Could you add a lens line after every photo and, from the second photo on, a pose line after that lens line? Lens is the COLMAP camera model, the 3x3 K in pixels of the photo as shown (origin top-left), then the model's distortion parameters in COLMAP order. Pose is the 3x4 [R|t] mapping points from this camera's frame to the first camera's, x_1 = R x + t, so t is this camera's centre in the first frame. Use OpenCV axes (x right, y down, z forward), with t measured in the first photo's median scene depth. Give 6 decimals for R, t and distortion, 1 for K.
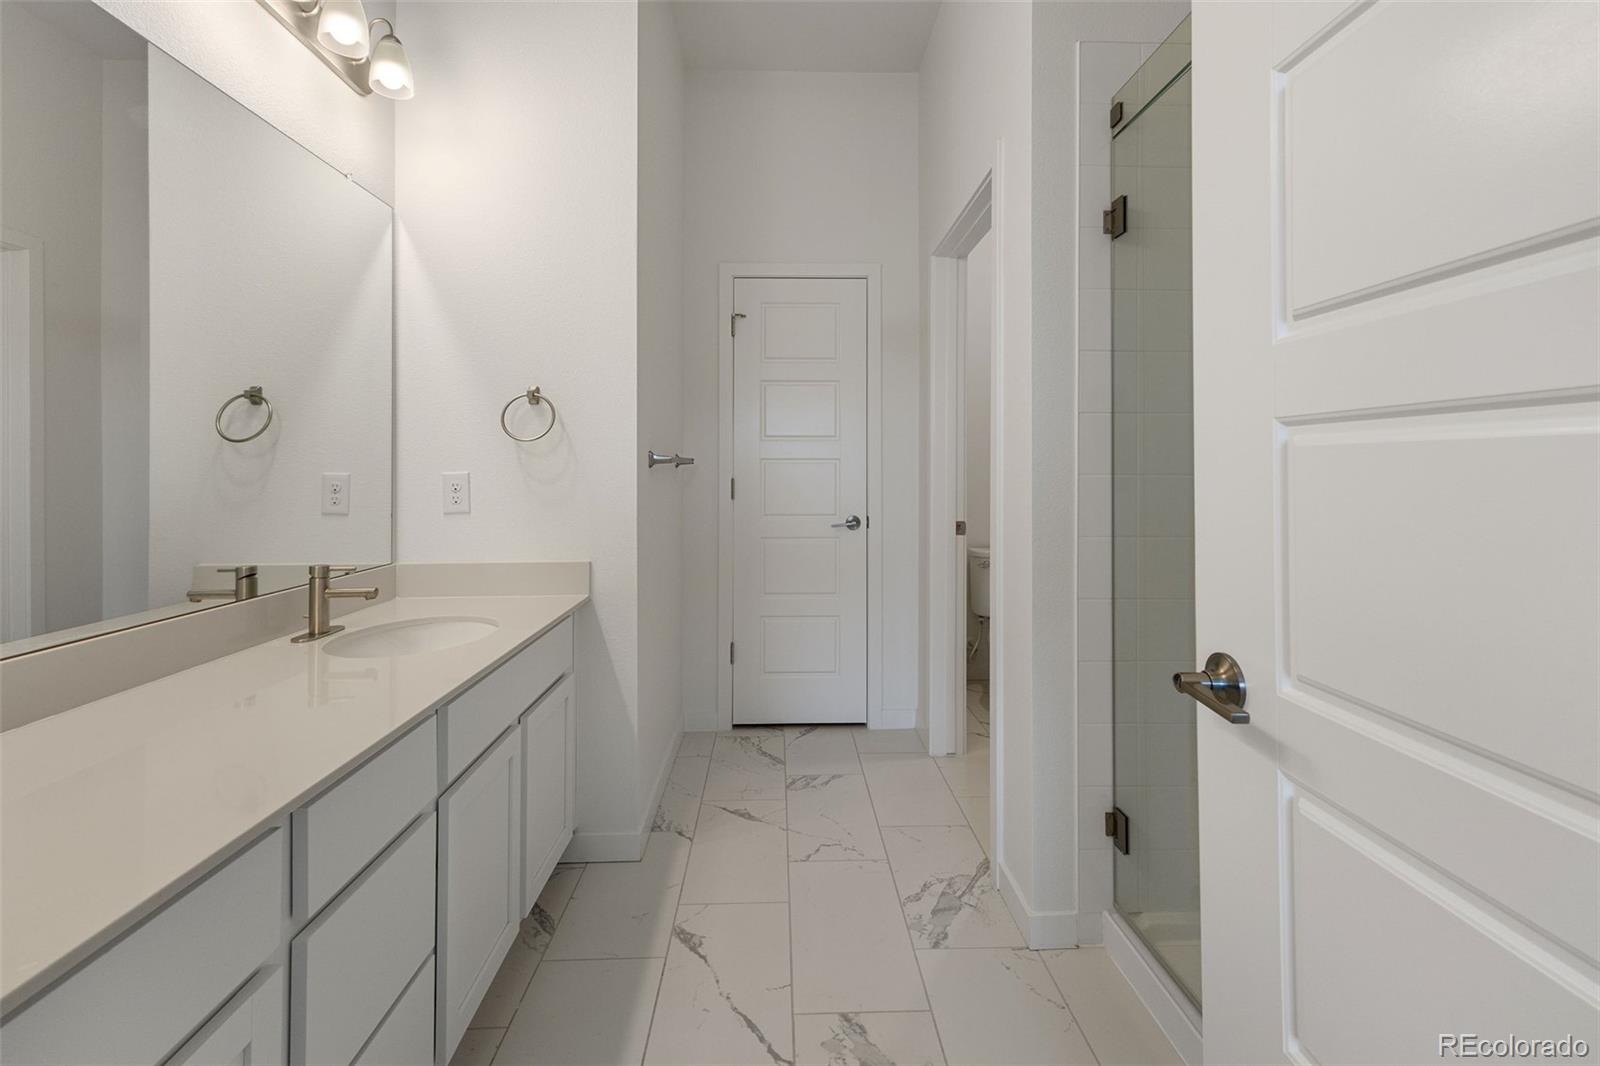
lens RADIAL K [[718.0, 0, 789.3], [0, 718.0, 455.9], [0, 0, 1]] dist [0.010140, -0.002043]
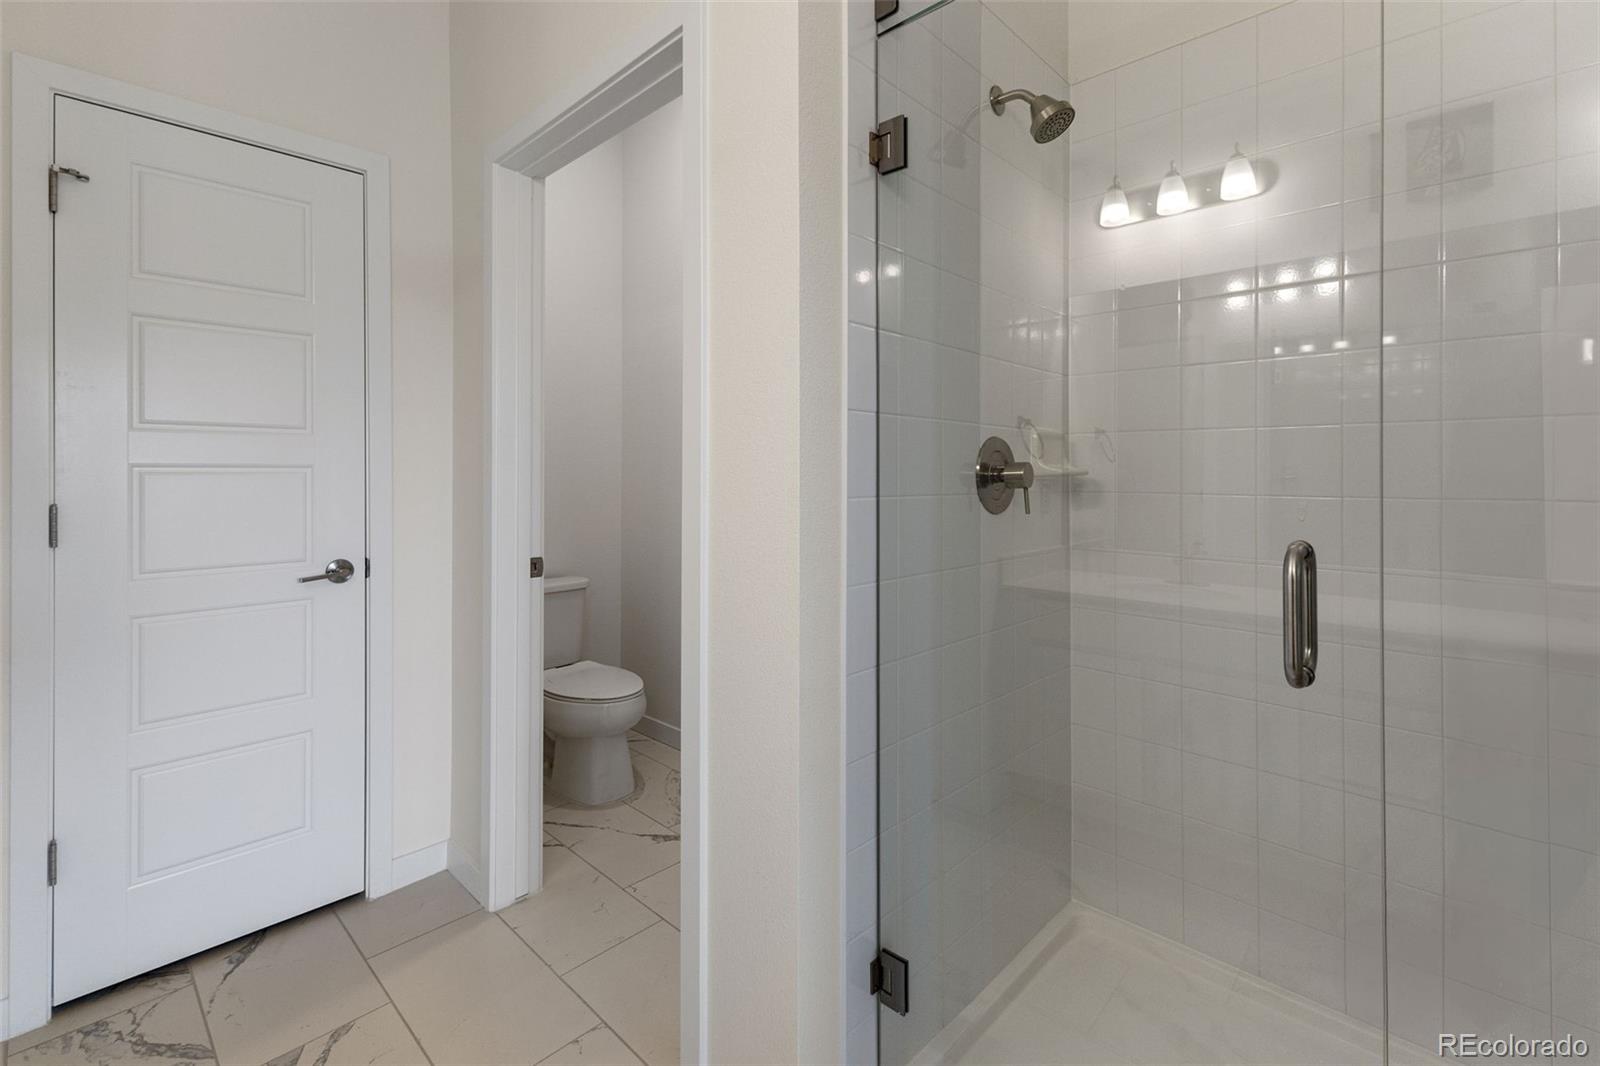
lens RADIAL K [[718.0, 0, 786.4], [0, 718.0, 470.0], [0, 0, 1]] dist [0.010140, -0.002043]
pose [[0.708299, 0.001381, 0.705911, -0.106117], [-0.013791, 0.999834, 0.011882, -0.007210], [-0.705778, -0.018151, 0.708201, 0.435907]]
